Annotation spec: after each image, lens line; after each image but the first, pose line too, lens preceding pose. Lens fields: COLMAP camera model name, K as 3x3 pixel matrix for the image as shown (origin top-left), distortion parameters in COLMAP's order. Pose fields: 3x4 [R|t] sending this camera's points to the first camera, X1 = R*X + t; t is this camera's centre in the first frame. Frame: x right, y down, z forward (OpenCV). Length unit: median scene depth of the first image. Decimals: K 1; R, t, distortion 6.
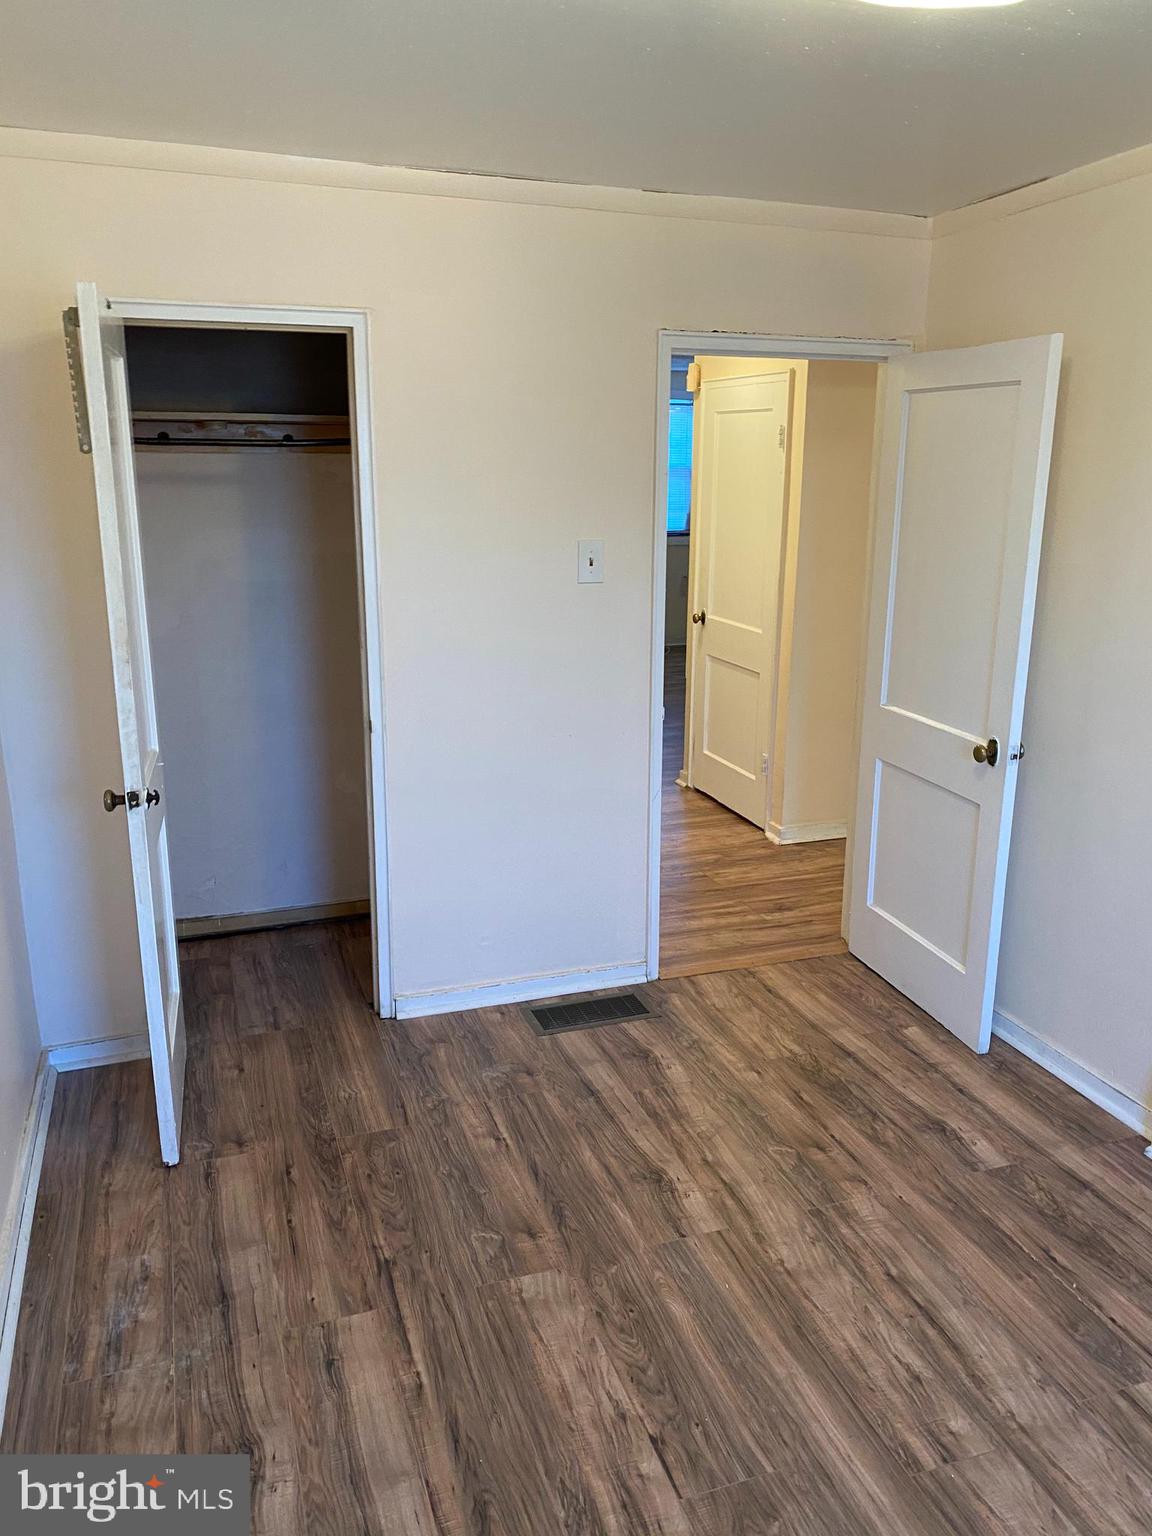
lens RADIAL K [[1159.7, 0, 576.0], [0, 1159.7, 768.0], [0, 0, 1]] dist [0.024439, -0.006414]
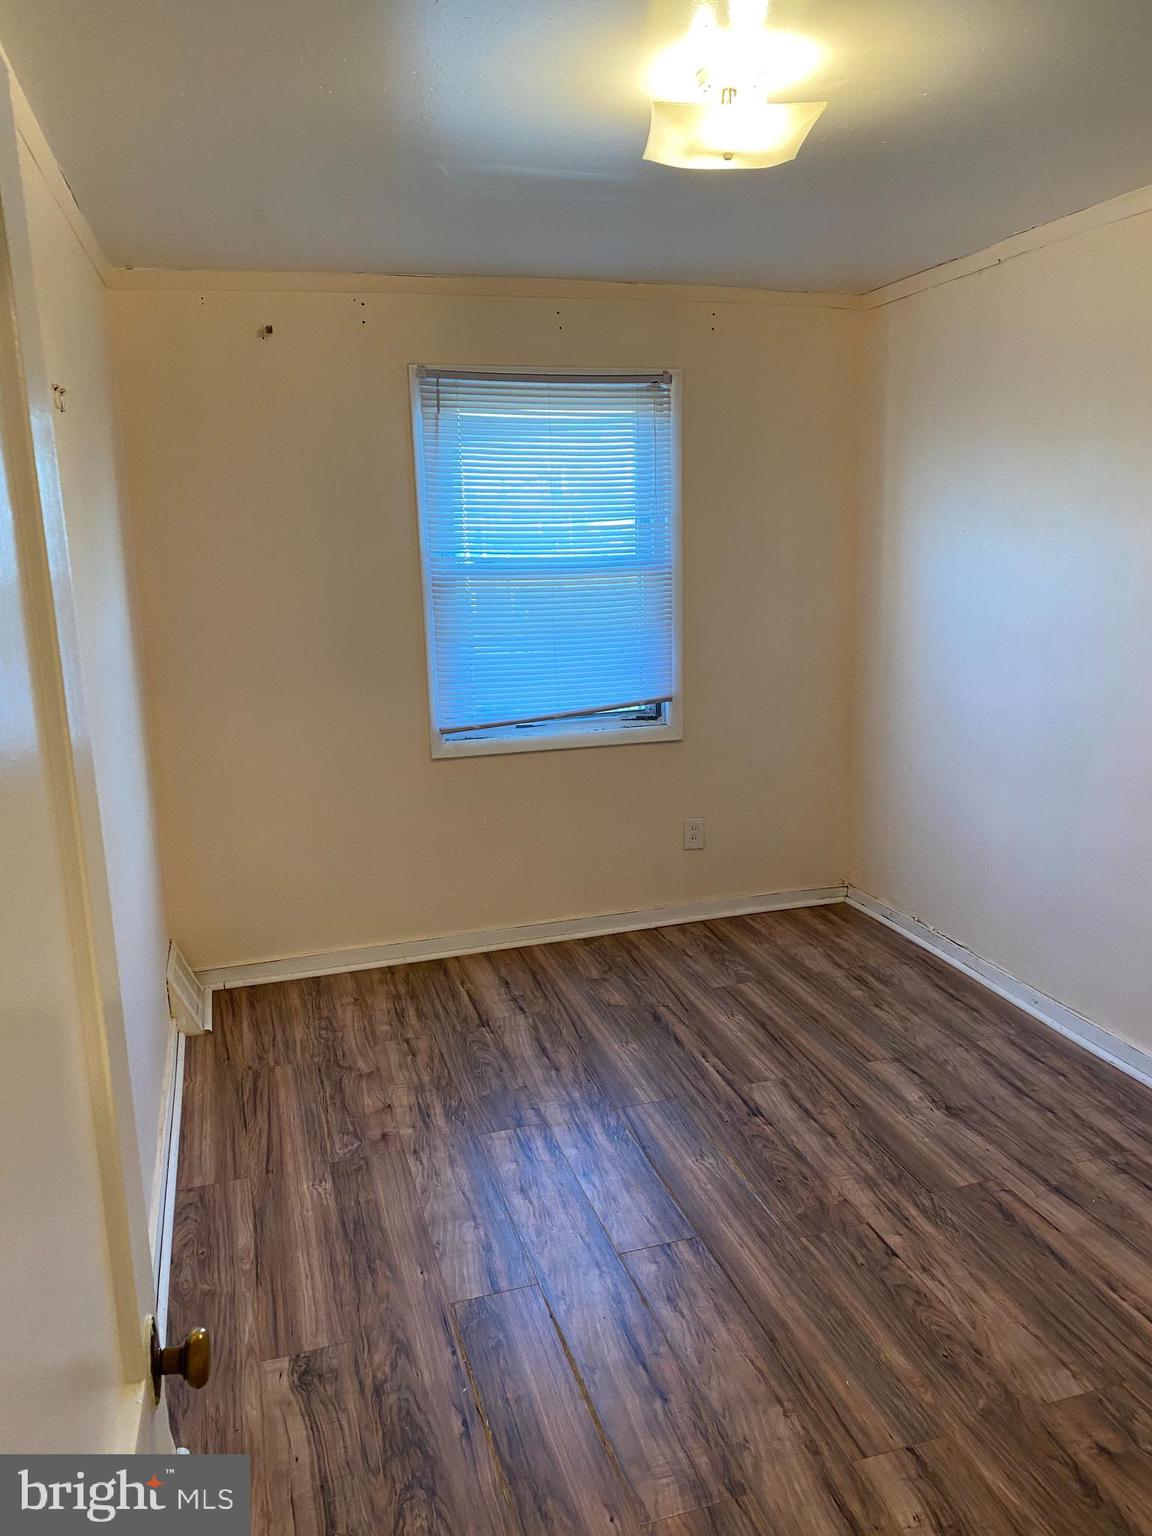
lens RADIAL K [[1159.7, 0, 576.0], [0, 1159.7, 768.0], [0, 0, 1]] dist [0.024439, -0.006414]
pose [[-0.999009, 0.012700, 0.042652, 0.303411], [0.030676, 0.890865, 0.453231, -0.413407], [-0.032241, 0.454090, -0.890372, 1.638003]]
